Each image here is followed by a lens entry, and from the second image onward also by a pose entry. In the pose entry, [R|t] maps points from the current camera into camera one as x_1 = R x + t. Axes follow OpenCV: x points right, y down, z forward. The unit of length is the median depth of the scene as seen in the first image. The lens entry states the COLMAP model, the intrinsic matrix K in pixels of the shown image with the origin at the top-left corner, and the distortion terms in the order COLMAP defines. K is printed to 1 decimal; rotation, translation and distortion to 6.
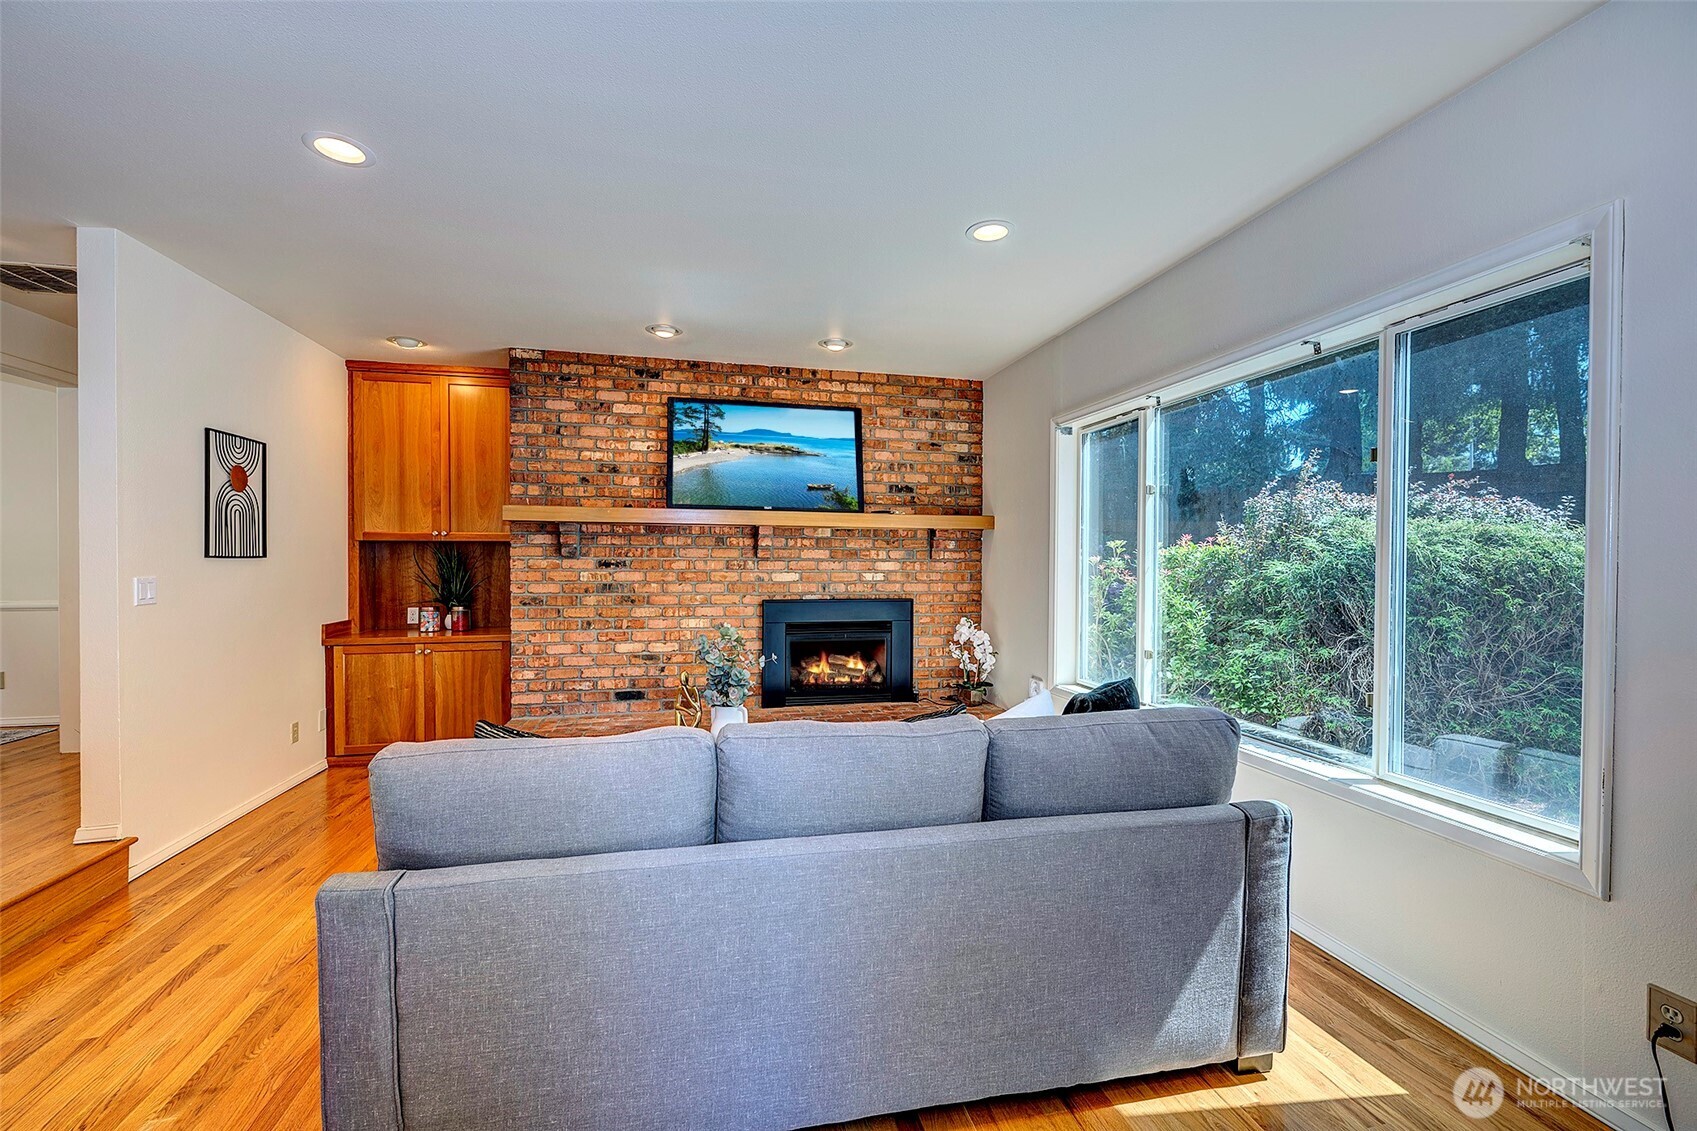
lens RADIAL K [[675.6, 0, 849.3], [0, 675.6, 567.8], [0, 0, 1]] dist [0.002345, -0.000439]
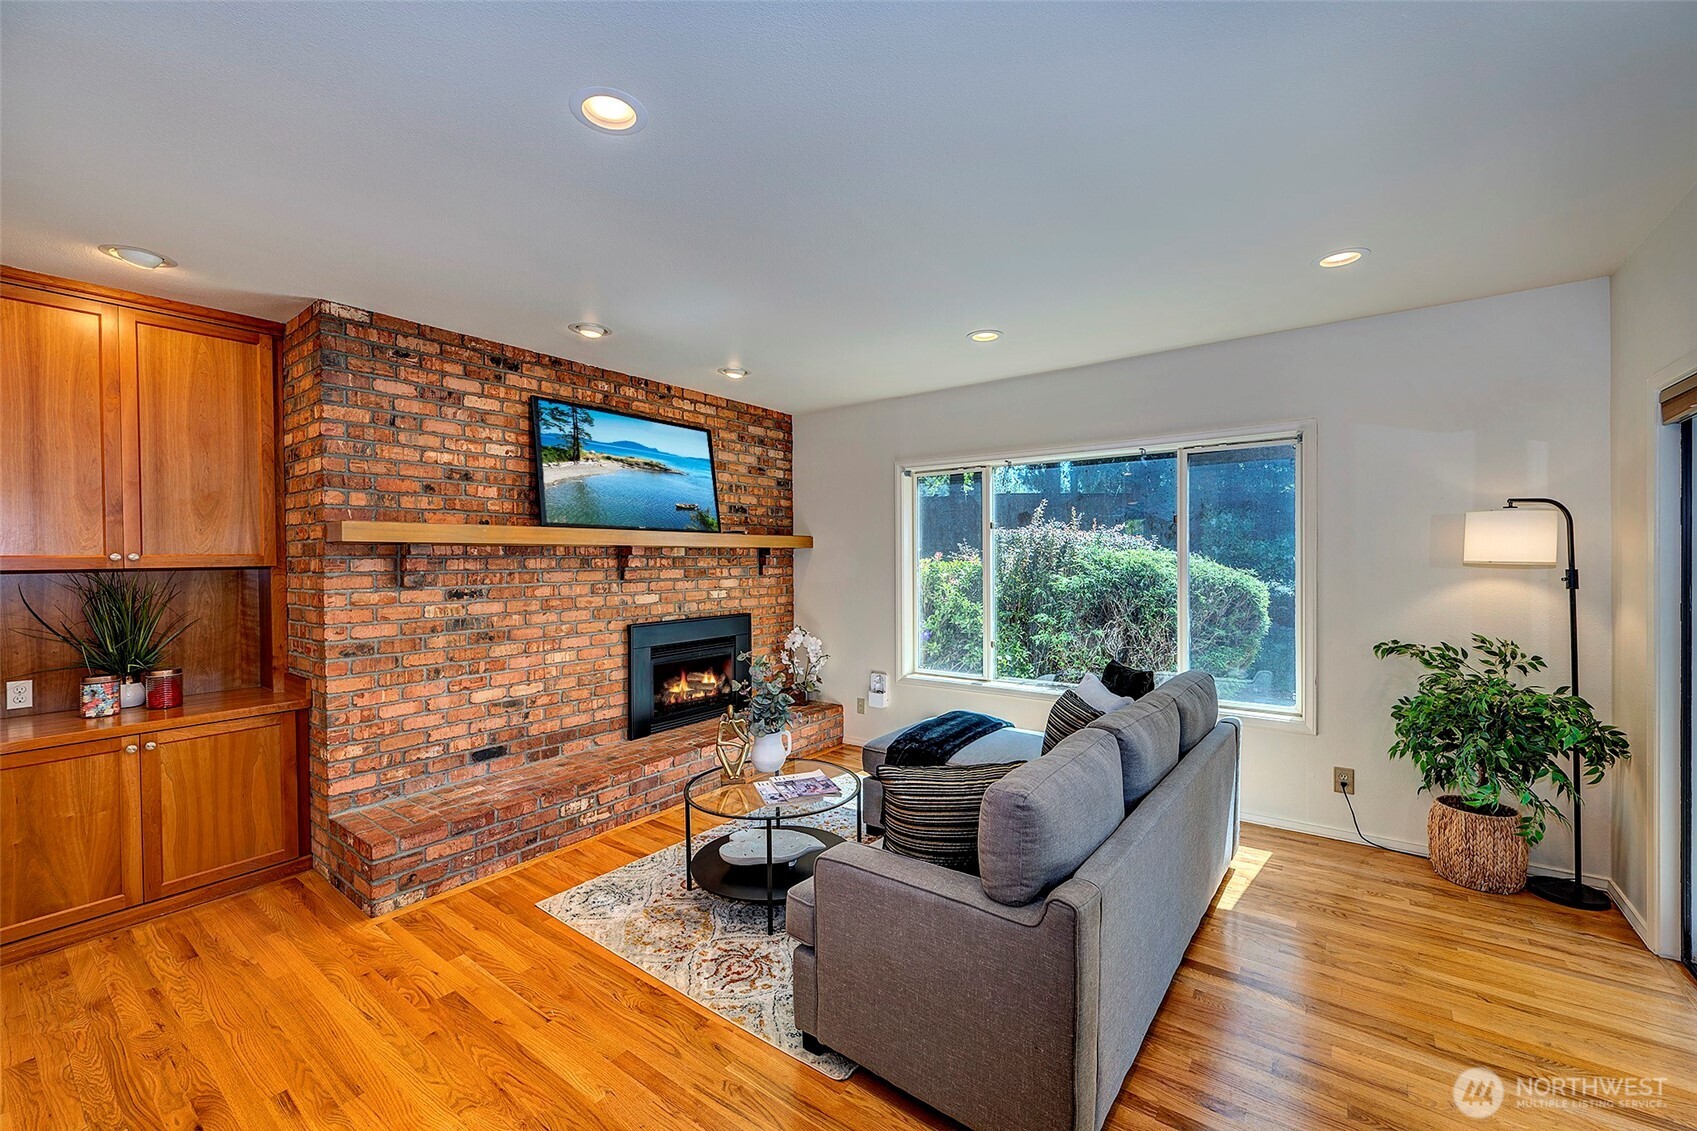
lens RADIAL K [[675.6, 0, 830.3], [0, 675.6, 561.5], [0, 0, 1]] dist [0.002345, -0.000439]
pose [[0.774400, -0.014929, 0.632520, -0.513257], [0.018233, 0.999833, 0.001276, -0.036681], [-0.632433, 0.010545, 0.774543, 0.101089]]
